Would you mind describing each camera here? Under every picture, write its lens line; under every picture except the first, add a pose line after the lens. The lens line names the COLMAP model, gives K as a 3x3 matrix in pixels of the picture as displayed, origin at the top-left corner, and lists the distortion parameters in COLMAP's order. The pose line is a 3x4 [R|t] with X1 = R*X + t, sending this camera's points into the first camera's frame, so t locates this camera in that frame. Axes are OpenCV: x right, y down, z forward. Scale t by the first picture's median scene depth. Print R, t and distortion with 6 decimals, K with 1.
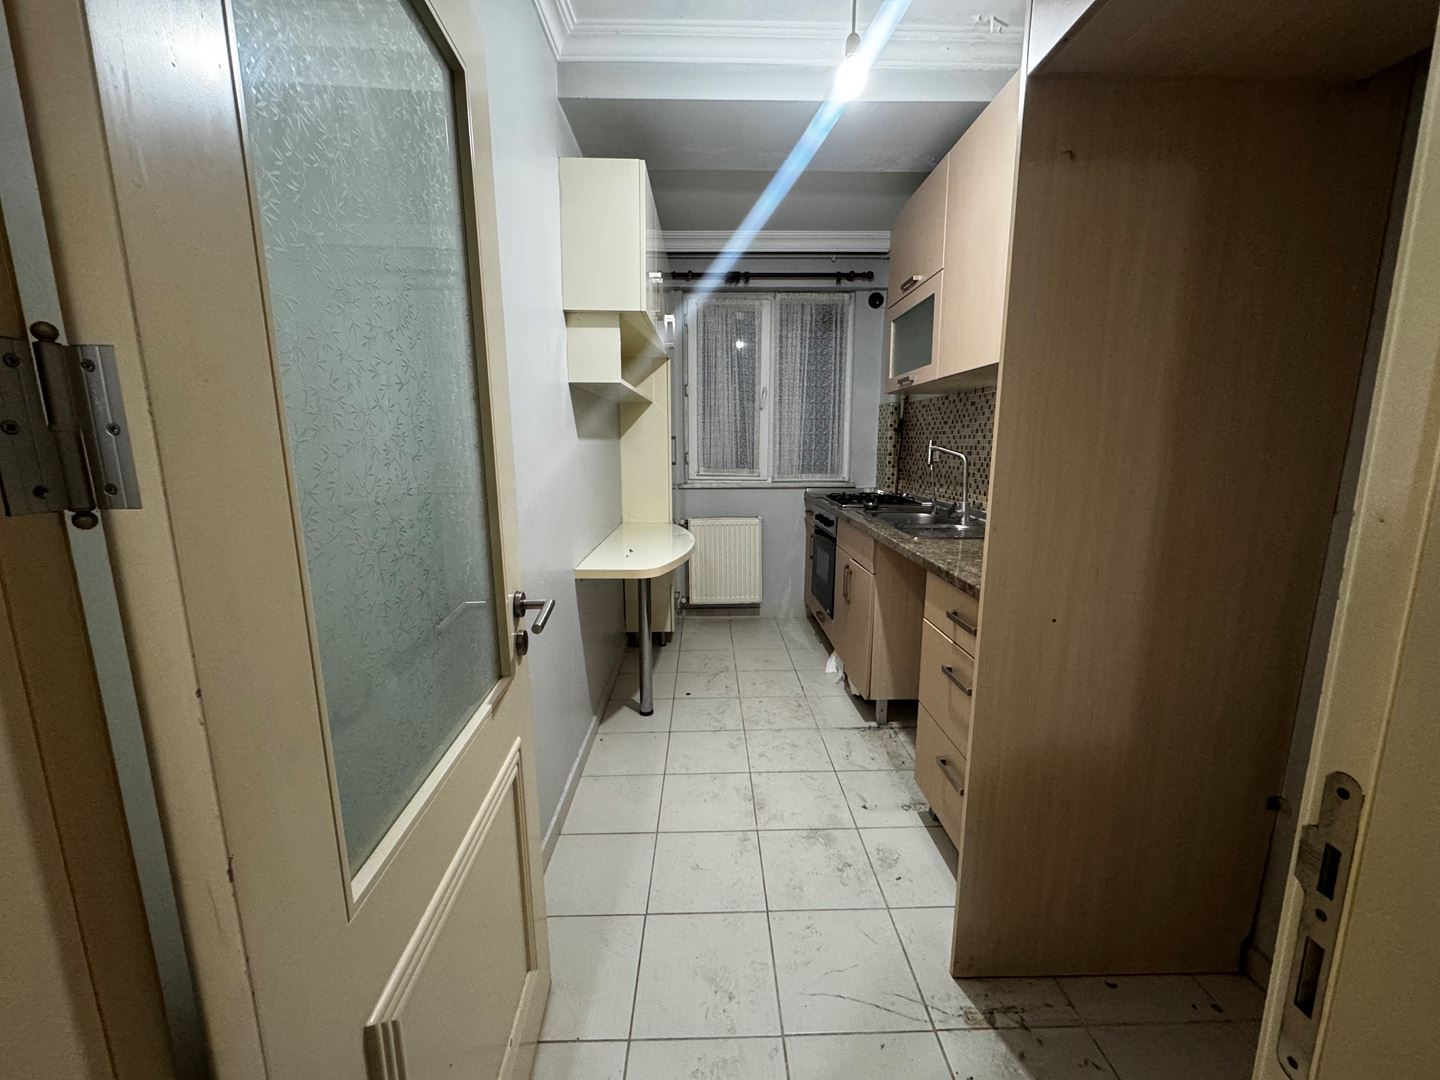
lens RADIAL K [[573.3, 0, 719.2], [0, 573.3, 538.5], [0, 0, 1]] dist [0.000312, 0.000023]
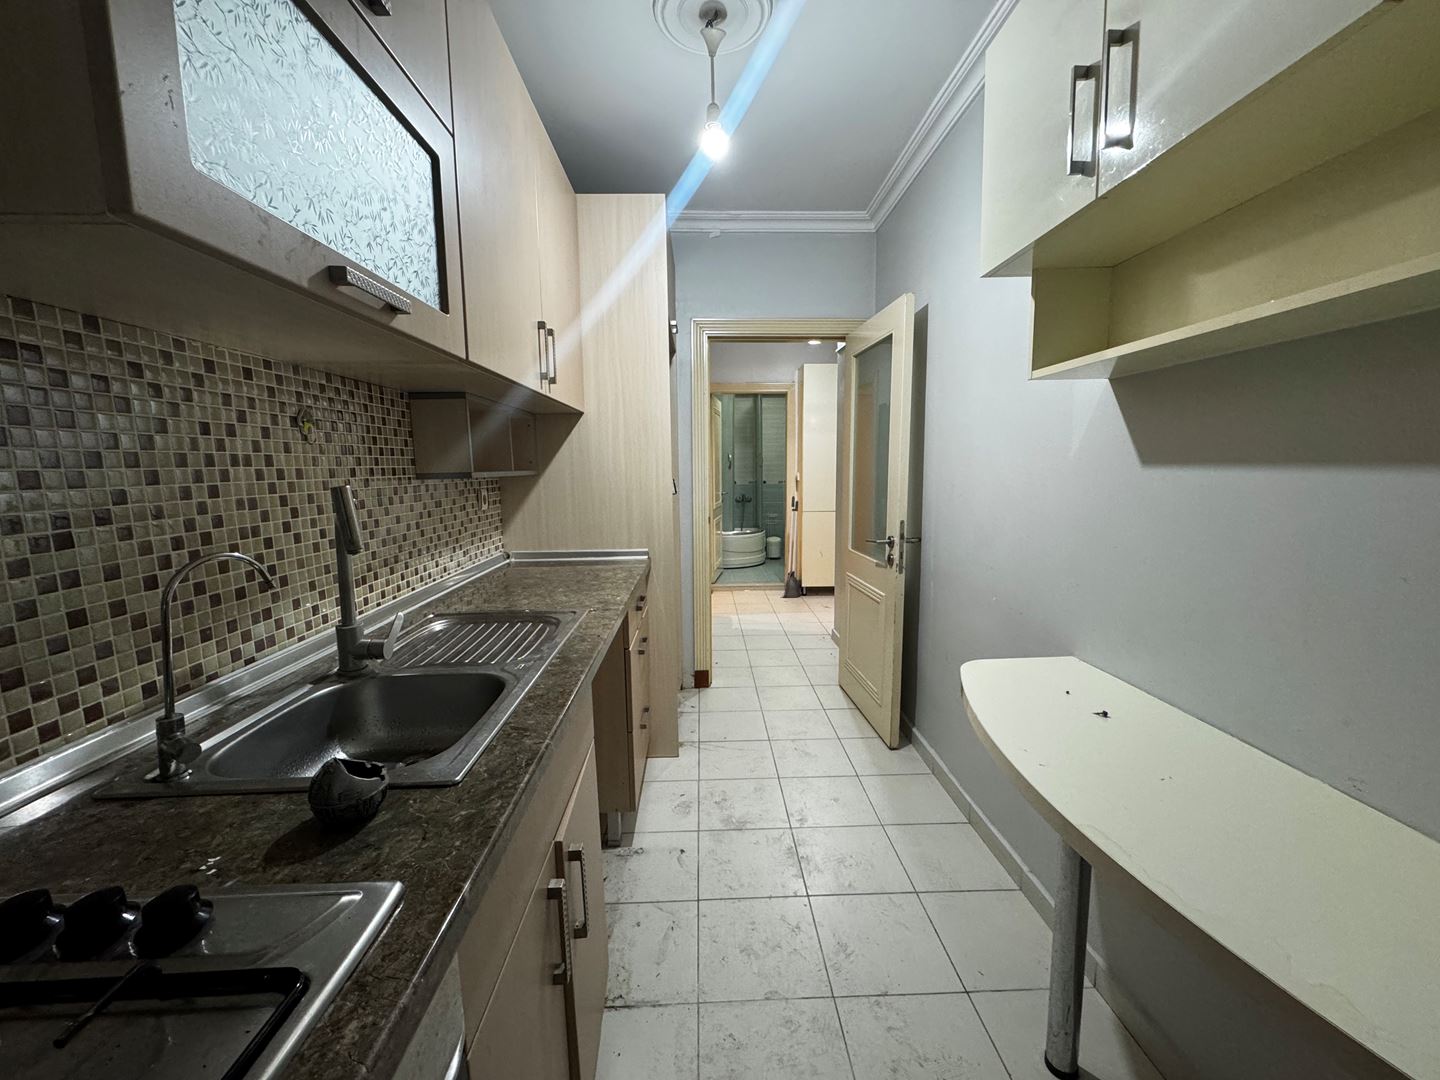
lens RADIAL K [[573.3, 0, 720.8], [0, 573.3, 533.1], [0, 0, 1]] dist [0.000312, 0.000023]
pose [[-0.999824, 0.013603, -0.012933, 0.192727], [0.009266, 0.956920, 0.290205, -0.322376], [0.016323, 0.290034, -0.956877, 1.756931]]
